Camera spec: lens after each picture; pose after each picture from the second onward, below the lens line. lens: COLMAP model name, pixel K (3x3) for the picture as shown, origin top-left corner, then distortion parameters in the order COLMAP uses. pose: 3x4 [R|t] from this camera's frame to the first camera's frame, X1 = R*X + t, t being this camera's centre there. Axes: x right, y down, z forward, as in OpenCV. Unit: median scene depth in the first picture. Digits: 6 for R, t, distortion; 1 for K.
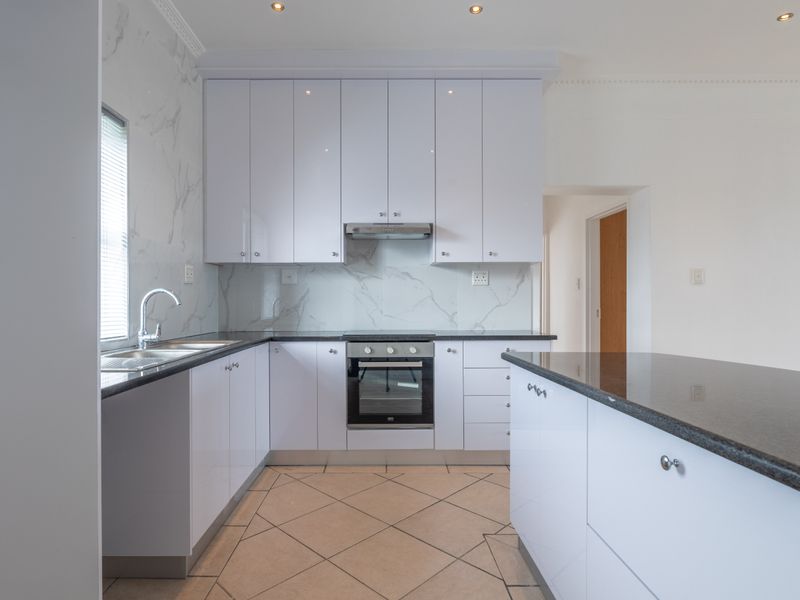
lens RADIAL K [[454.0, 0, 386.8], [0, 454.0, 306.0], [0, 0, 1]] dist [-0.000023, -0.002057]
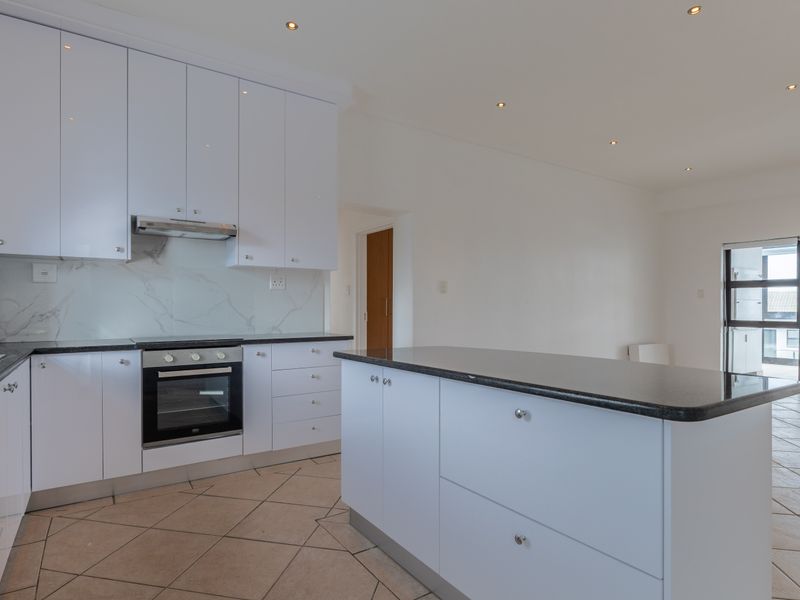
lens RADIAL K [[454.1, 0, 395.7], [0, 454.1, 313.2], [0, 0, 1]] dist [-0.001006, -0.000686]
pose [[0.836647, -0.004295, 0.547725, -0.152660], [0.000500, 0.999975, 0.007078, 0.000723], [-0.547742, -0.005648, 0.836628, -0.006952]]
